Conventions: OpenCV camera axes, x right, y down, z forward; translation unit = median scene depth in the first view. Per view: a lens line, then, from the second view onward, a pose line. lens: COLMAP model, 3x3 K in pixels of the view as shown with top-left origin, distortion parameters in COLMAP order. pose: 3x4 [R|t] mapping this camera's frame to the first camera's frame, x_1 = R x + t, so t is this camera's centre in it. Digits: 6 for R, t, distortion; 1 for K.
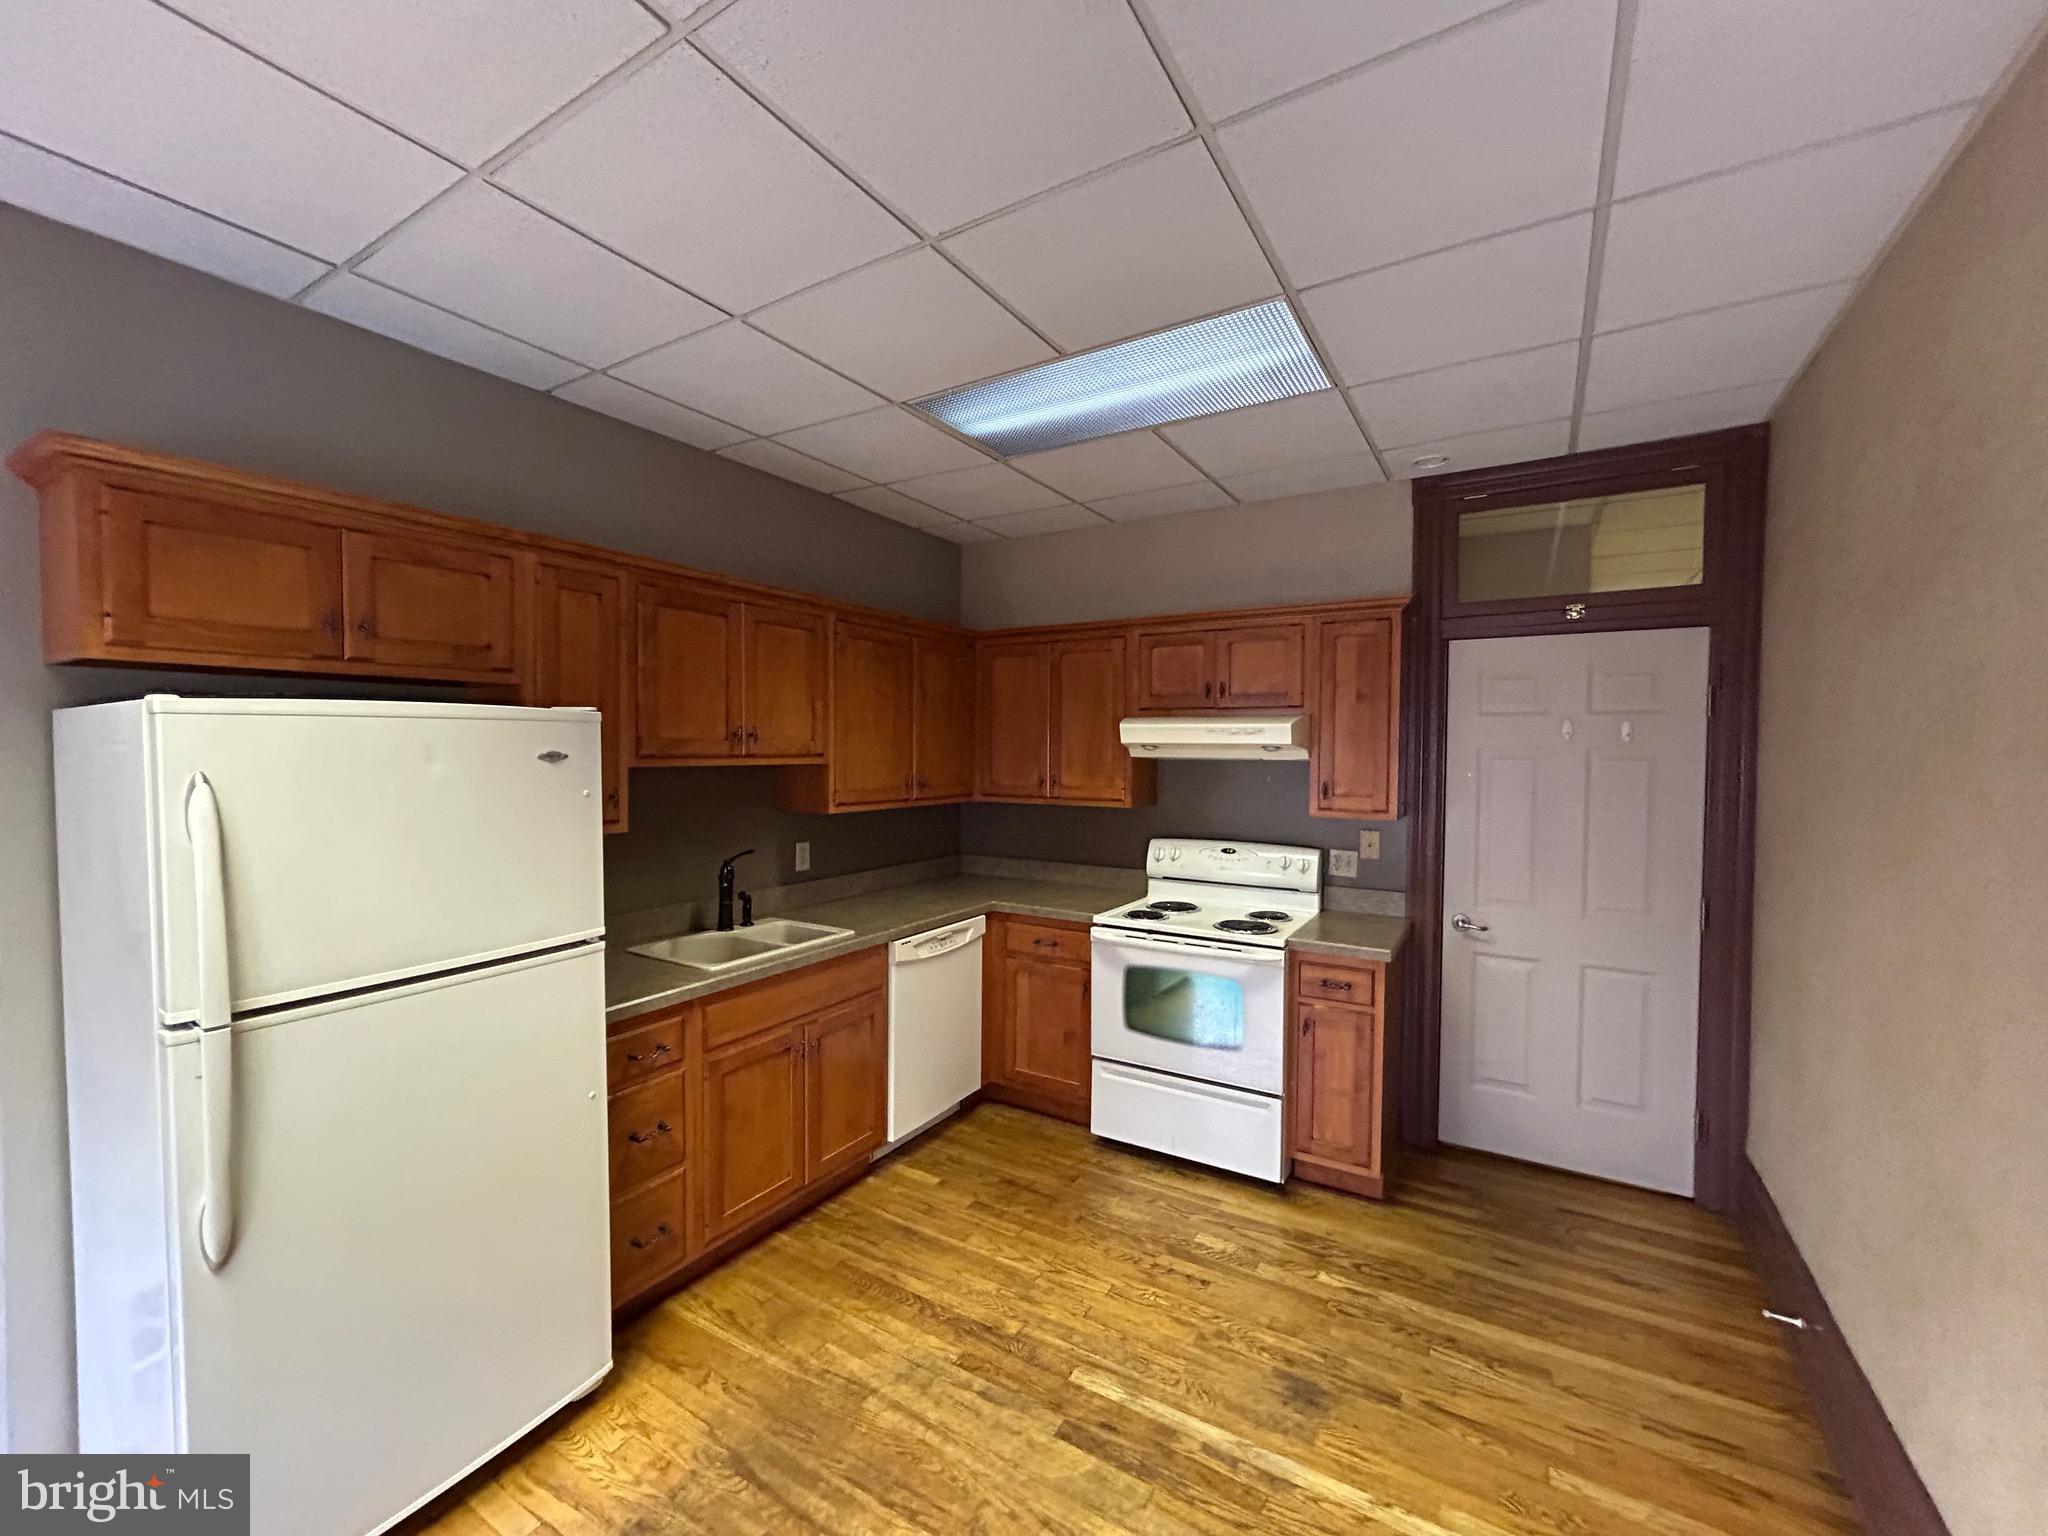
lens RADIAL K [[825.7, 0, 1021.7], [0, 825.7, 768.0], [0, 0, 1]] dist [-0.000353, -0.000137]
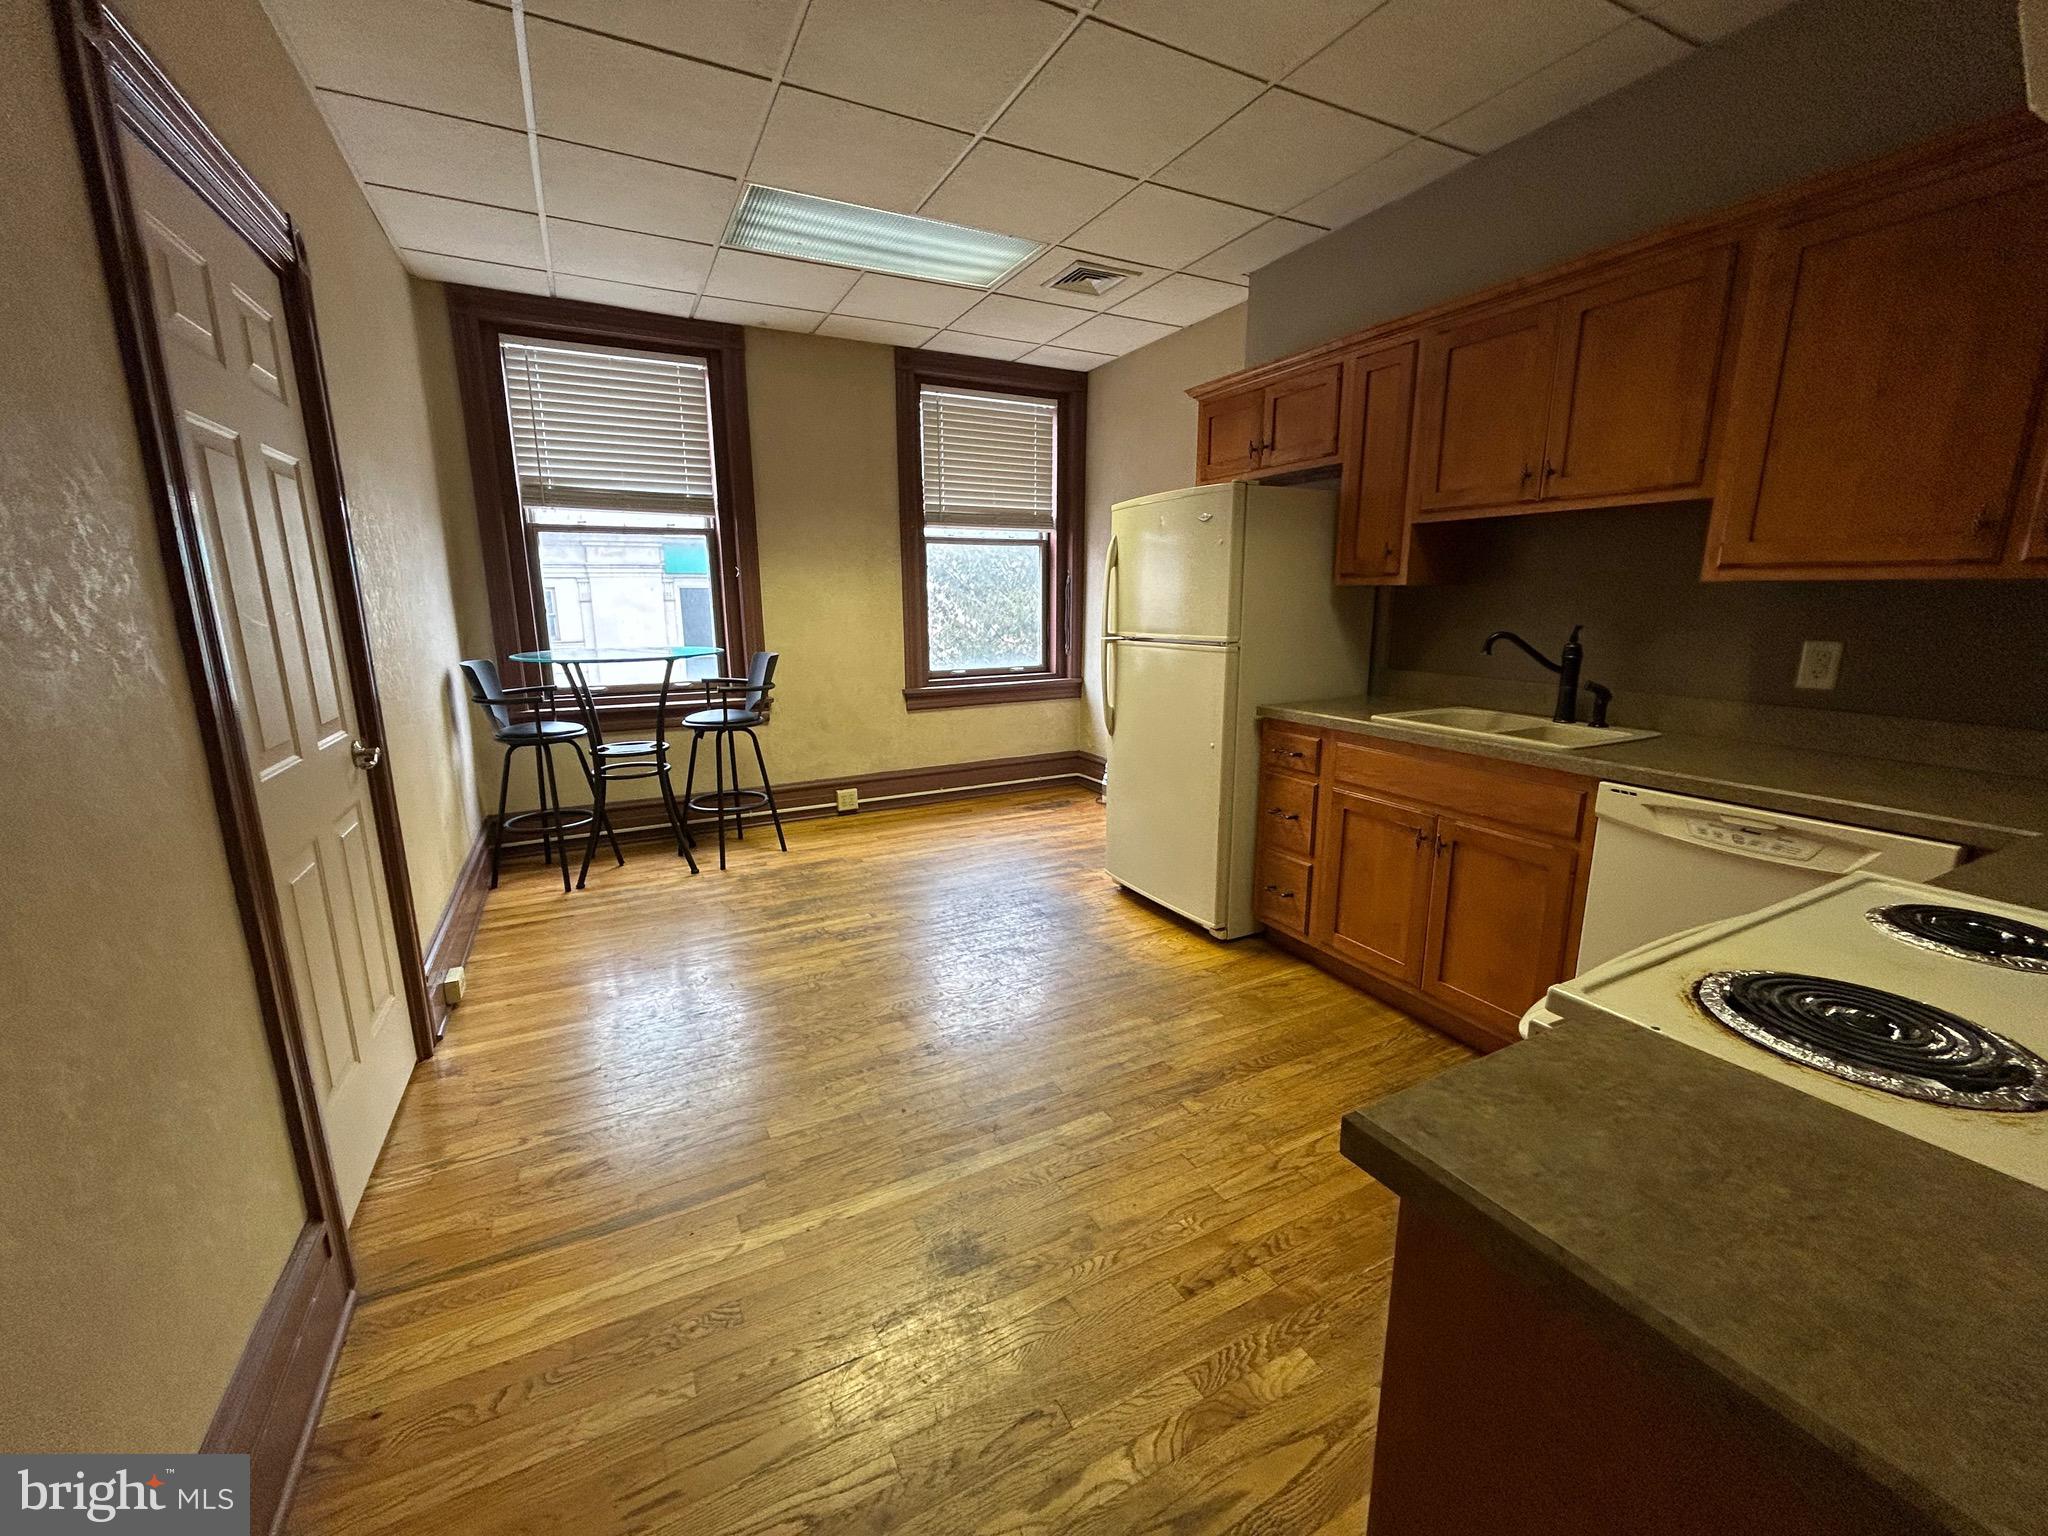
lens RADIAL K [[825.7, 0, 1021.7], [0, 825.7, 768.0], [0, 0, 1]] dist [-0.000353, -0.000137]
pose [[-0.513337, 0.177385, -0.839655, 0.700654], [-0.018753, 0.975853, 0.217624, 0.080552], [0.857982, 0.127460, -0.497615, 1.072004]]
